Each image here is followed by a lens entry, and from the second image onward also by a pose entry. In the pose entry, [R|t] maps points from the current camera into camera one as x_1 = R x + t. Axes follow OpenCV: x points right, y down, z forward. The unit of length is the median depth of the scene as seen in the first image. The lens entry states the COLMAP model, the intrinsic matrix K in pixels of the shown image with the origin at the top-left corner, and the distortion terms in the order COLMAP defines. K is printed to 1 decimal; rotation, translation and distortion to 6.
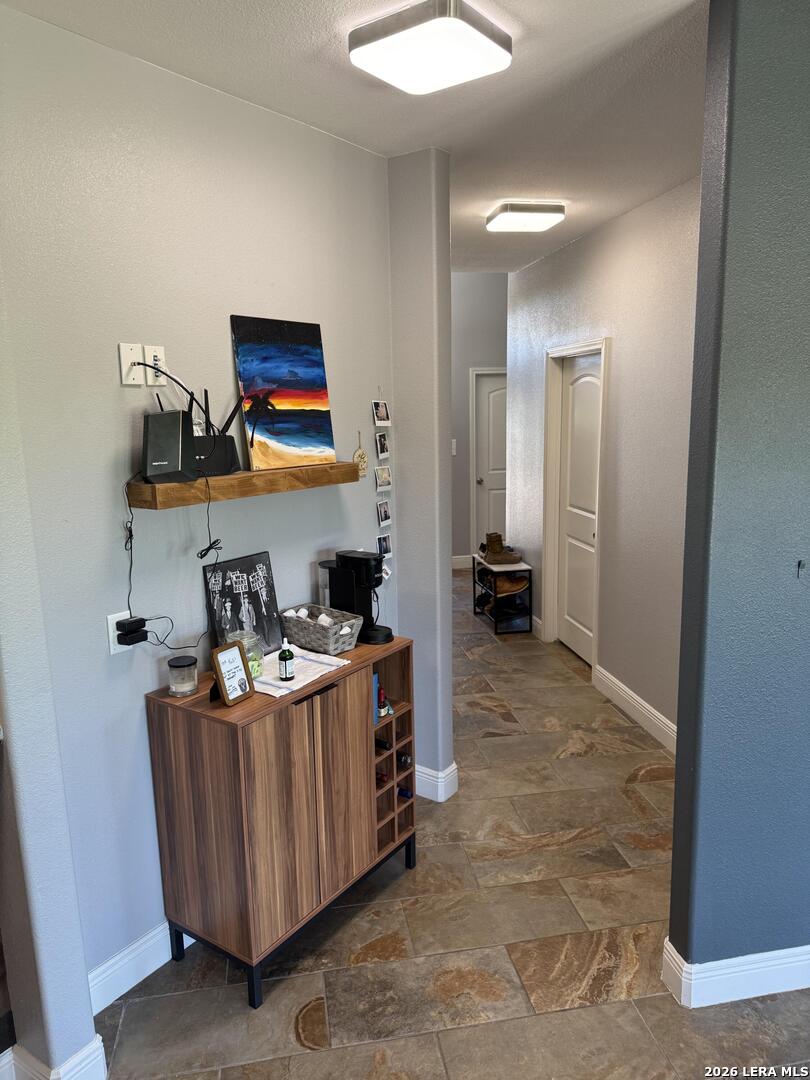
lens RADIAL K [[752.3, 0, 405.0], [0, 752.3, 540.0], [0, 0, 1]] dist [0.001648, -0.005917]
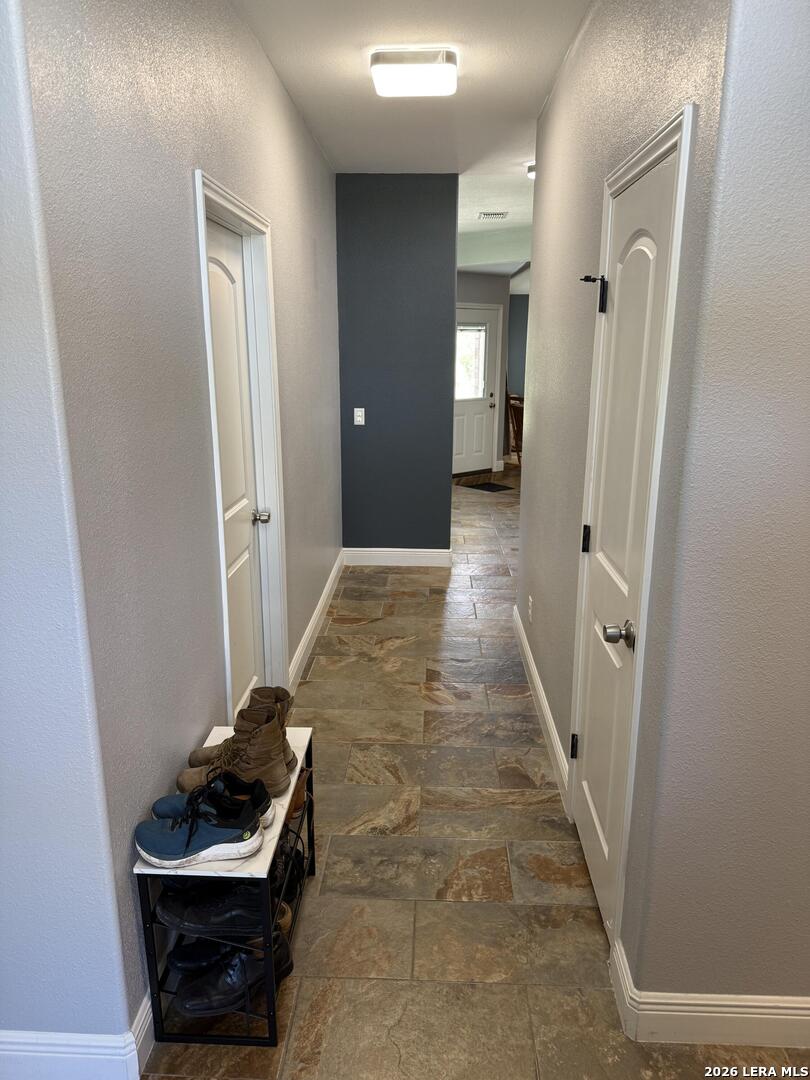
lens RADIAL K [[752.3, 0, 405.0], [0, 752.3, 540.0], [0, 0, 1]] dist [0.001648, -0.005917]
pose [[-0.977249, -0.035103, 0.209171, -0.010617], [0.054866, 0.910799, 0.409187, -0.229061], [-0.204876, 0.411354, -0.888152, 1.403385]]
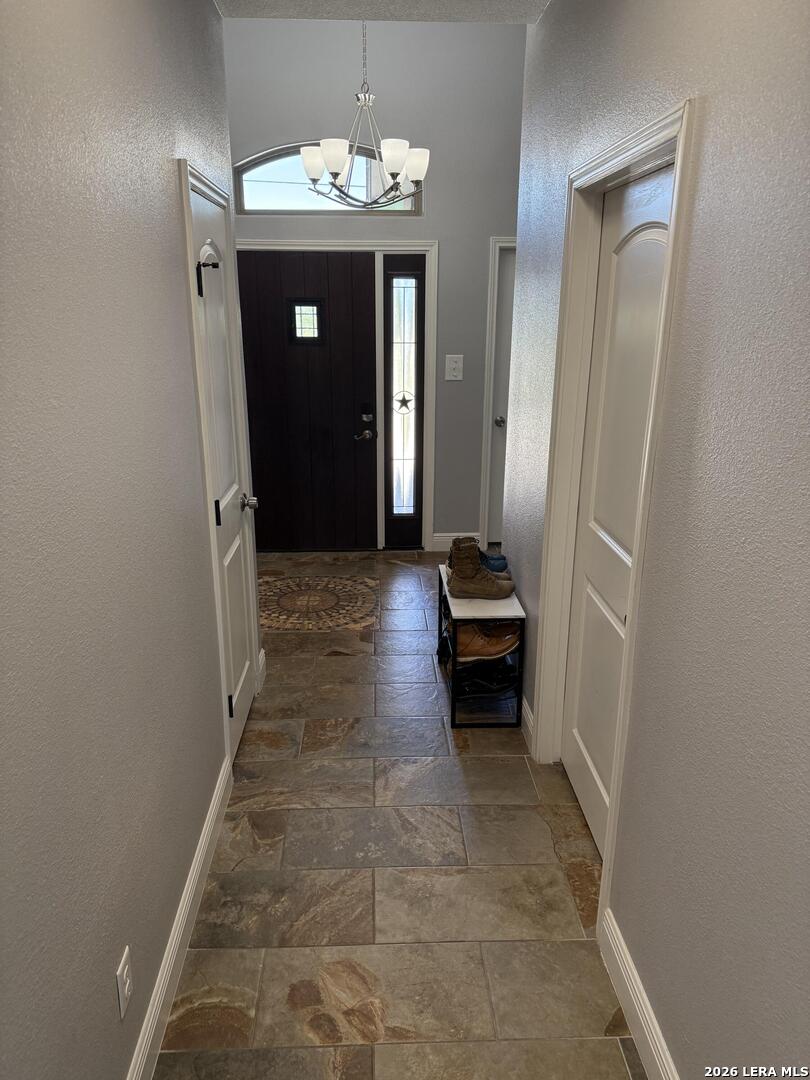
lens RADIAL K [[752.3, 0, 405.0], [0, 752.3, 540.0], [0, 0, 1]] dist [0.001648, -0.005917]
pose [[0.991096, 0.064951, -0.116234, 0.154307], [-0.049063, 0.989675, 0.134673, -0.090571], [0.123781, -0.127771, 0.984049, 0.512367]]
